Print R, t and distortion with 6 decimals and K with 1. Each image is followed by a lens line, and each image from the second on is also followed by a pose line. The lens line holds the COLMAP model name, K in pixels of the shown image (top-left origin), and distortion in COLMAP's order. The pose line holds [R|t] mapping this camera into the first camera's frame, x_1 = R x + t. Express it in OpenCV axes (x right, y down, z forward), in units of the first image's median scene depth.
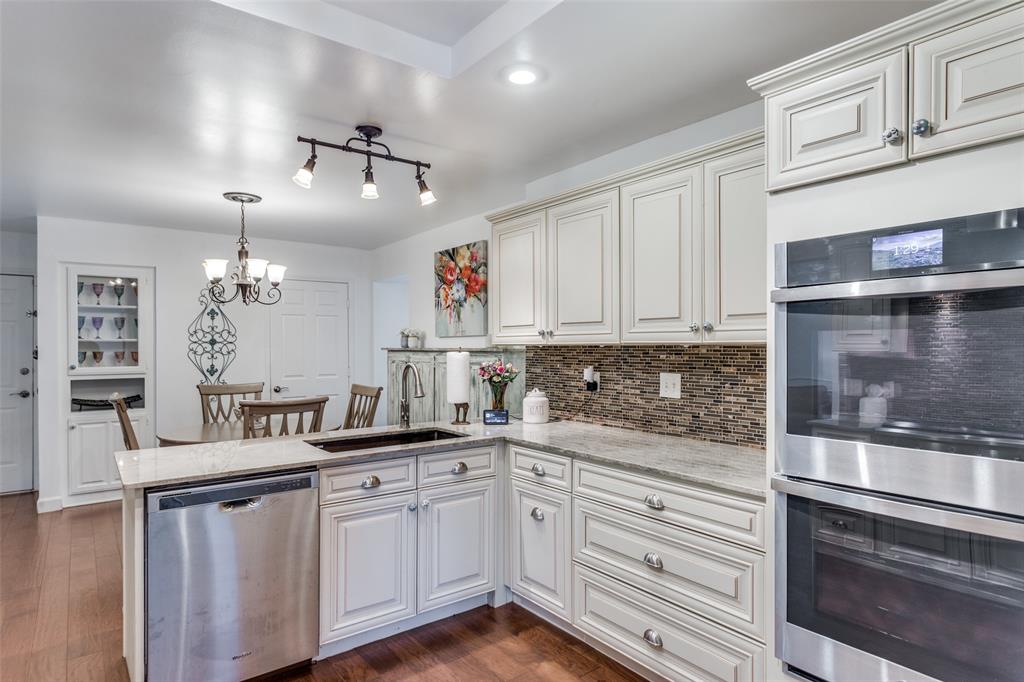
lens RADIAL K [[574.1, 0, 515.0], [0, 574.1, 348.1], [0, 0, 1]] dist [-0.000445, 0.001321]
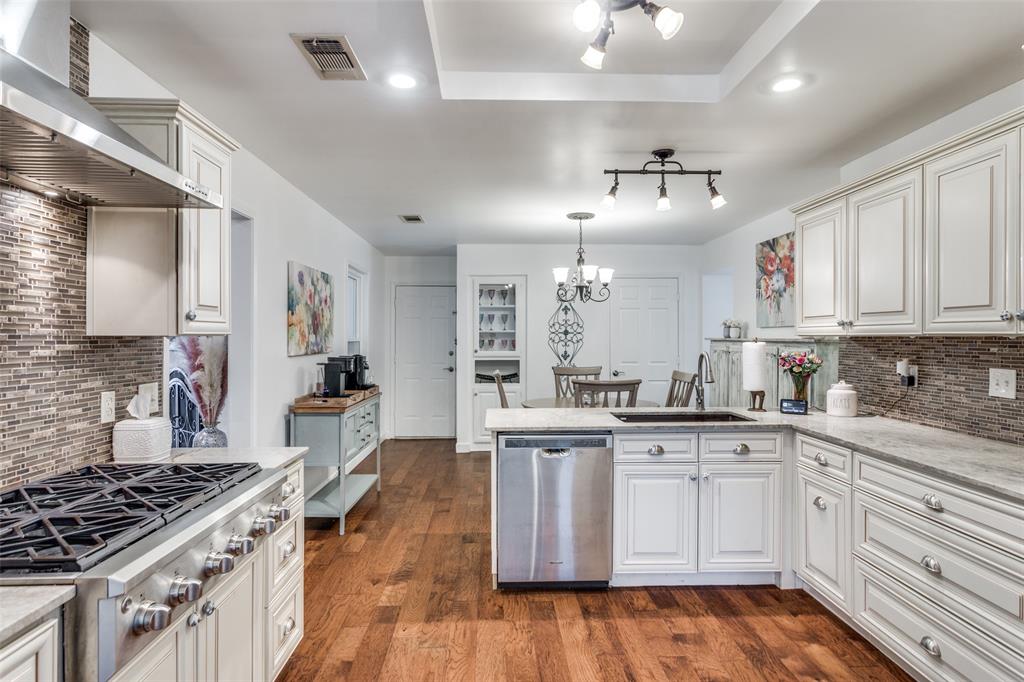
lens RADIAL K [[570.9, 0, 508.5], [0, 570.9, 337.8], [0, 0, 1]] dist [-0.000398, 0.001271]
pose [[0.811927, 0.004784, -0.583740, 0.135478], [-0.005026, 0.999987, 0.001203, -0.000342], [0.583738, 0.001957, 0.811940, -0.103474]]
